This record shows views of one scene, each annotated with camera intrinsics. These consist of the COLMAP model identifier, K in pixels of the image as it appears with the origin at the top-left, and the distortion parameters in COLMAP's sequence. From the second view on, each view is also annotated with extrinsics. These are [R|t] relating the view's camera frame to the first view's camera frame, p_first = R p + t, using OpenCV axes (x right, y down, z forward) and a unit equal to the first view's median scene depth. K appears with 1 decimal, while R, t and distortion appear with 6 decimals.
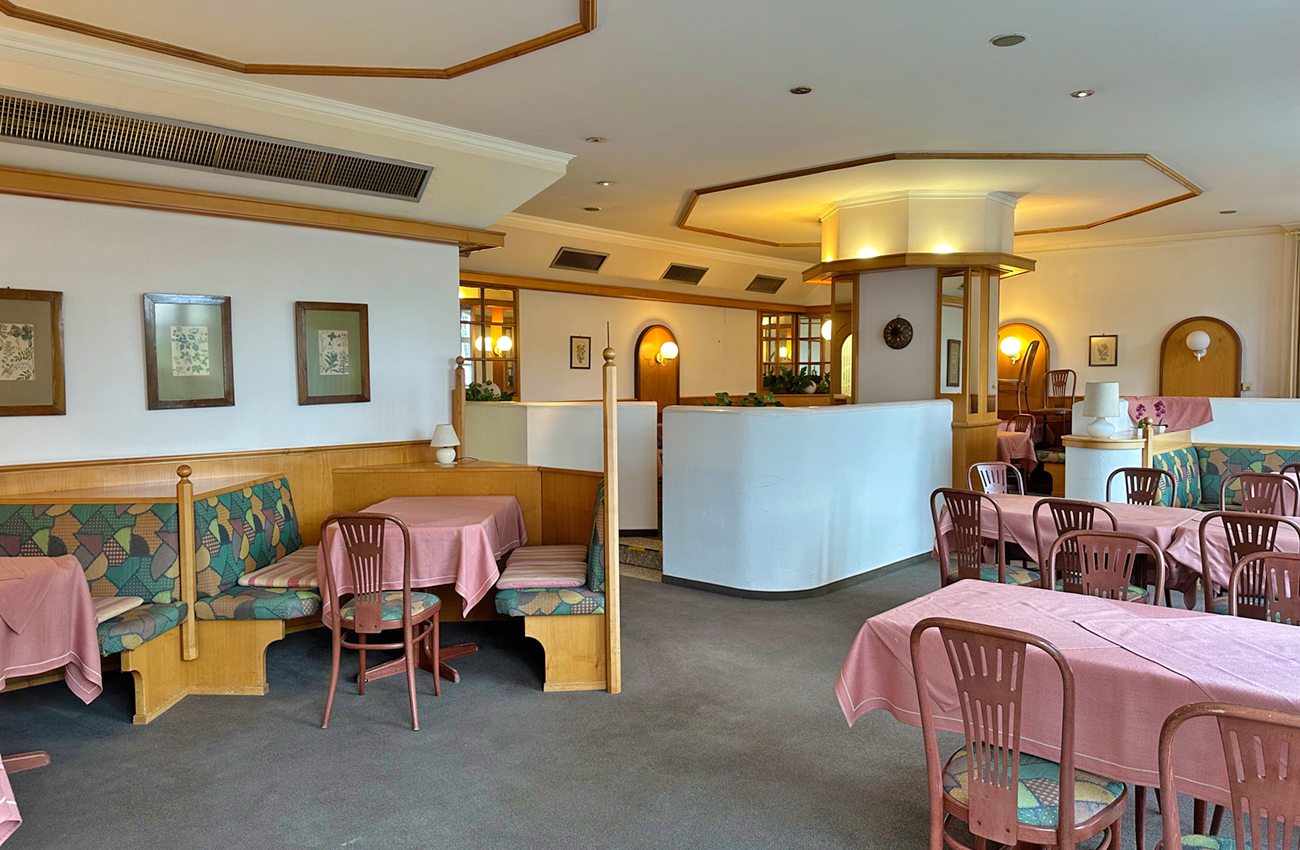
lens RADIAL K [[929.0, 0, 650.4], [0, 929.0, 407.5], [0, 0, 1]] dist [0.115680, -0.173091]
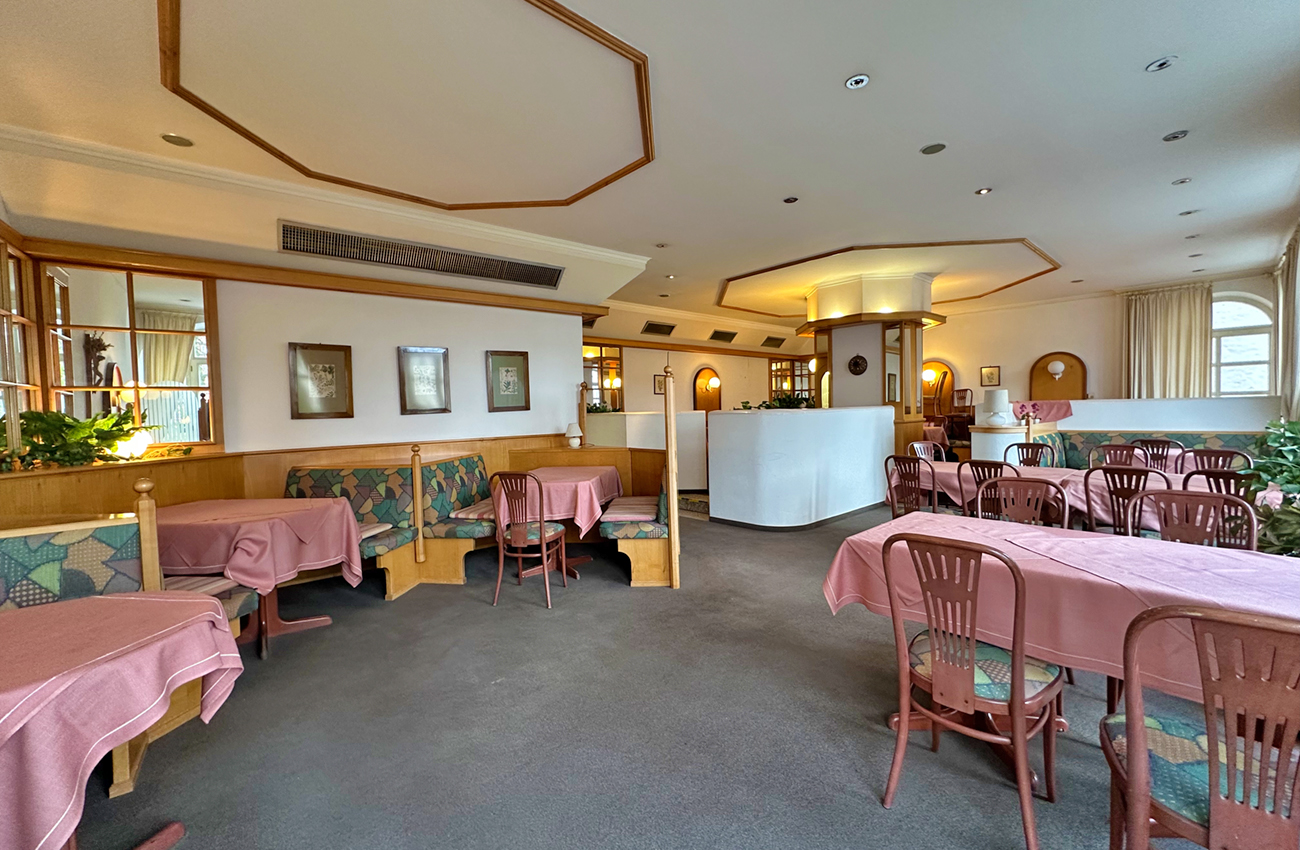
lens RADIAL K [[521.6, 0, 650.0], [0, 521.6, 425.0], [0, 0, 1]] dist [0.000954, 0.000002]
pose [[0.993261, -0.016194, -0.114761, 0.022484], [0.015251, 0.999842, -0.009090, 0.038474], [0.114890, 0.007278, 0.993352, 0.126927]]
